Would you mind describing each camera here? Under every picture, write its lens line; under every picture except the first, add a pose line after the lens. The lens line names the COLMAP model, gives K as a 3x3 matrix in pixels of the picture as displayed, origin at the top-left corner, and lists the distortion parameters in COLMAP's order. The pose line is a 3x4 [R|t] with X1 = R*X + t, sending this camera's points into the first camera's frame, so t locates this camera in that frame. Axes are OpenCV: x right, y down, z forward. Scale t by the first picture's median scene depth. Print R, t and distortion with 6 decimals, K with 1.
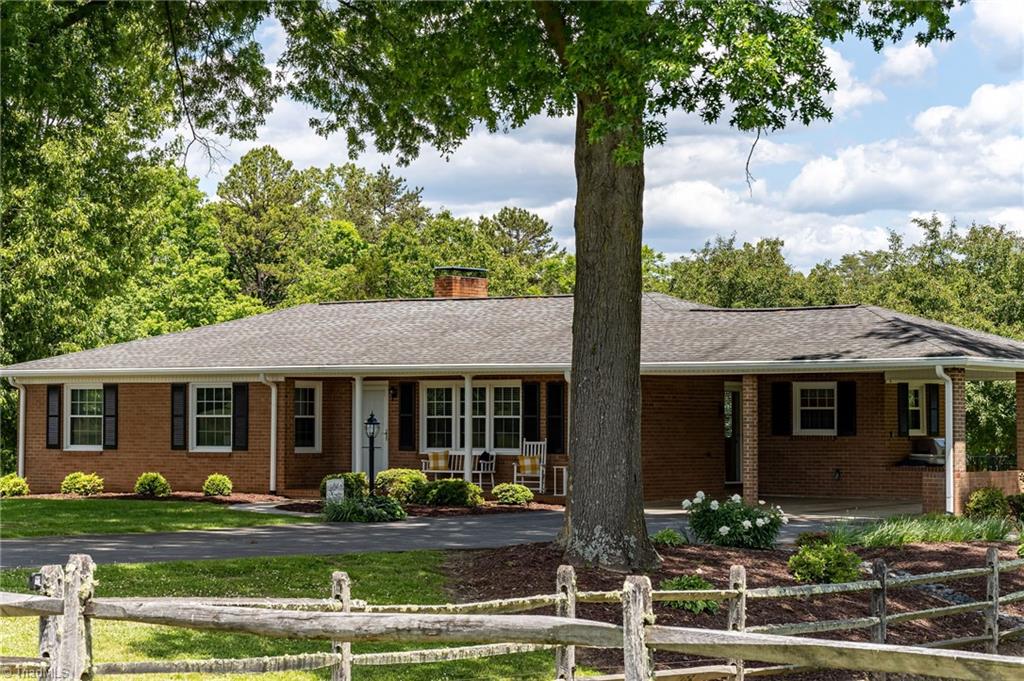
lens RADIAL K [[2527.6, 0, 510.4], [0, 2527.6, 339.9], [0, 0, 1]] dist [0.108911, 0.000000]
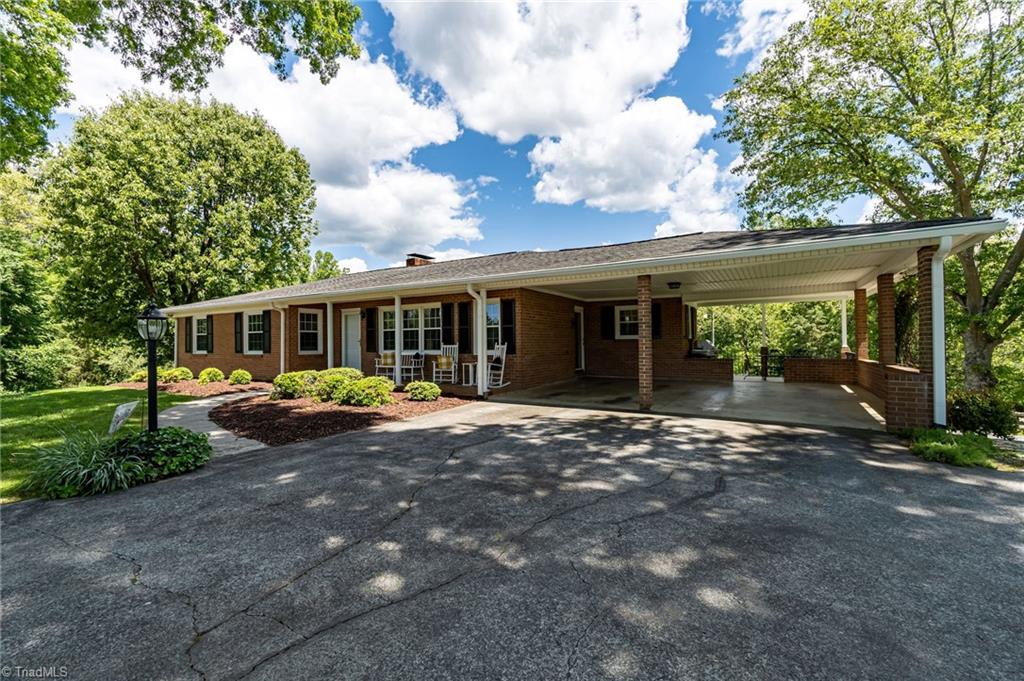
lens RADIAL K [[447.0, 0, 510.3], [0, 447.0, 339.0], [0, 0, 1]] dist [-0.007030, 0.001717]
pose [[0.996451, -0.011792, 0.083343, 0.021529], [0.009703, 0.999630, 0.025423, 0.029594], [-0.083612, -0.024524, 0.996197, 0.720055]]
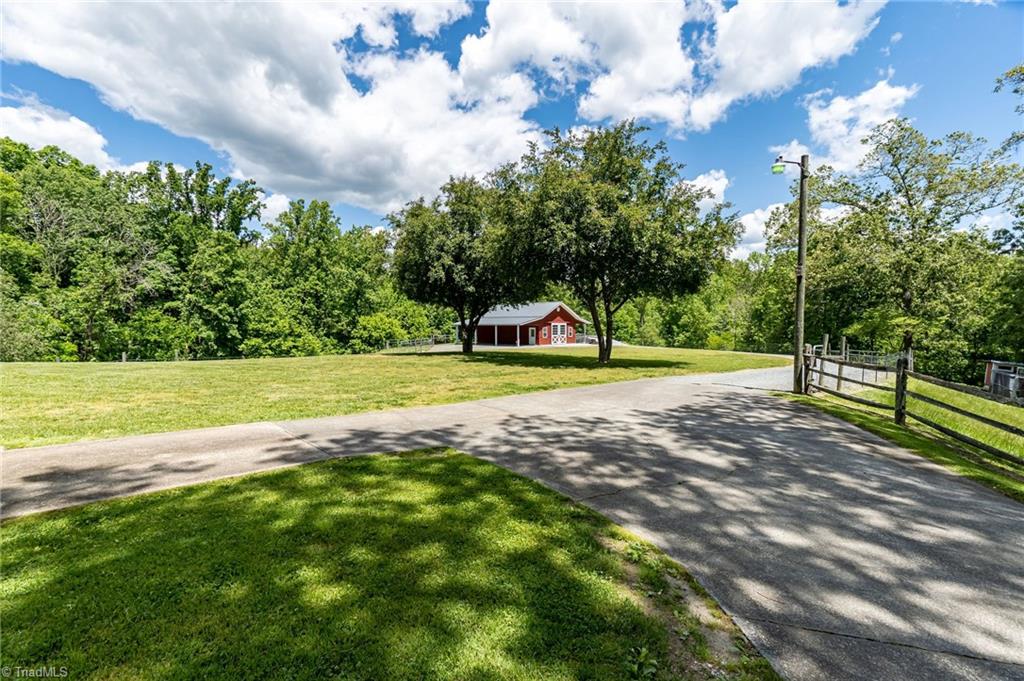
lens RADIAL K [[447.0, 0, 507.5], [0, 447.0, 334.9], [0, 0, 1]] dist [-0.007030, 0.001717]
pose [[0.987978, 0.001172, -0.154589, 0.248417], [0.007891, 0.998285, 0.057999, 0.081897], [0.154392, -0.058521, 0.986275, 1.089171]]
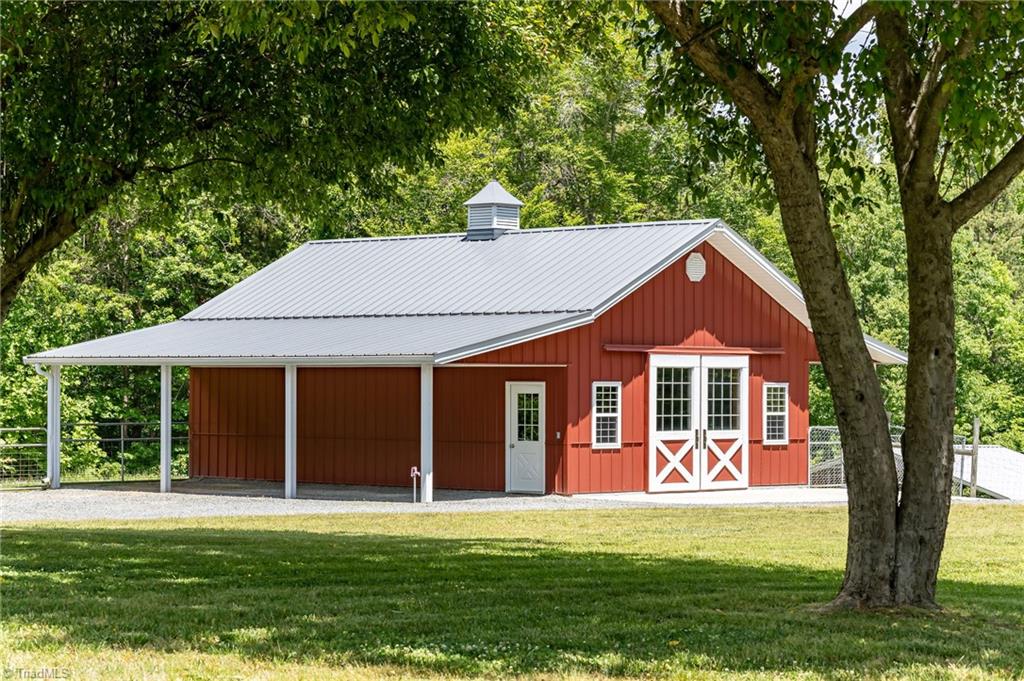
lens RADIAL K [[2527.6, 0, 502.9], [0, 2527.6, 343.2], [0, 0, 1]] dist [0.108911, 0.000000]
pose [[0.989127, 0.001455, -0.147056, 0.270195], [0.001056, 0.999855, 0.016998, 0.094776], [0.147059, -0.016968, 0.988982, 1.207955]]
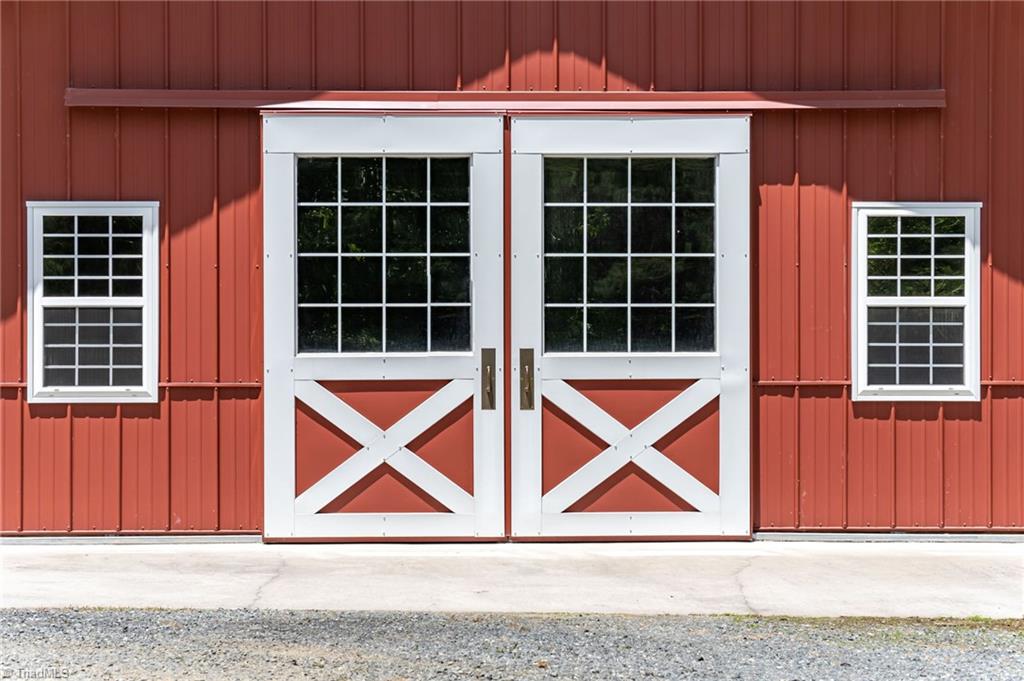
lens RADIAL K [[2527.6, 0, 513.0], [0, 2527.6, 340.0], [0, 0, 1]] dist [0.108911, 0.000000]
pose [[0.606691, 0.000984, -0.794937, 0.436252], [0.028536, 0.999328, 0.023016, 0.133115], [0.794425, -0.036648, 0.606255, 1.931482]]
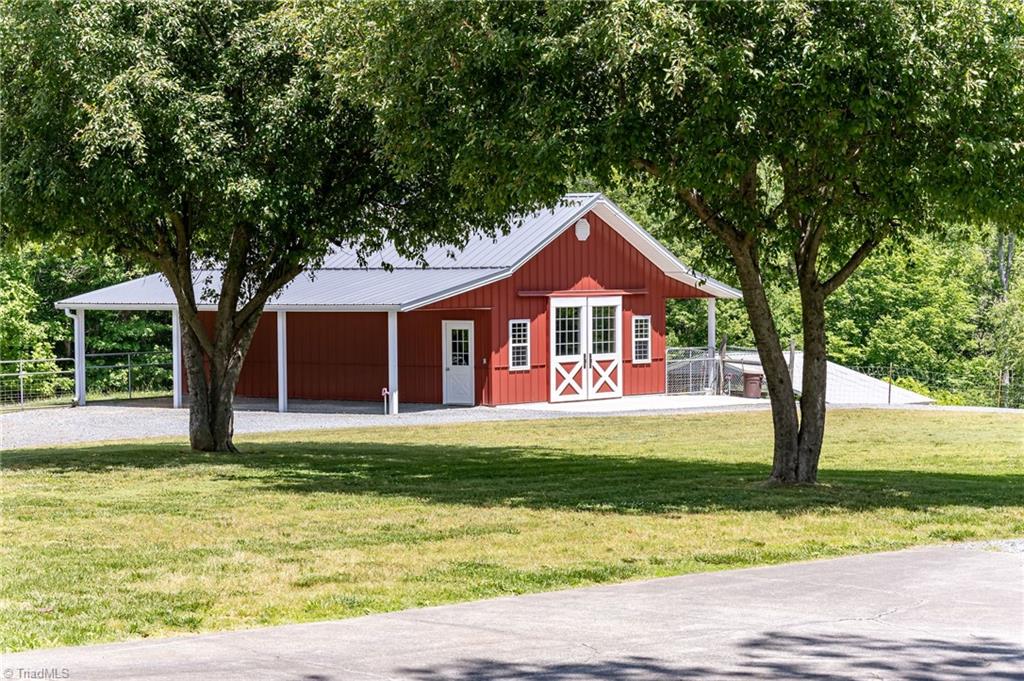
lens RADIAL K [[2527.6, 0, 518.5], [0, 2527.6, 338.3], [0, 0, 1]] dist [0.108911, 0.000000]
pose [[0.998348, -0.005799, -0.057157, 0.242952], [0.009244, 0.998144, 0.060199, 0.062417], [0.056701, -0.060628, 0.996549, 0.930434]]
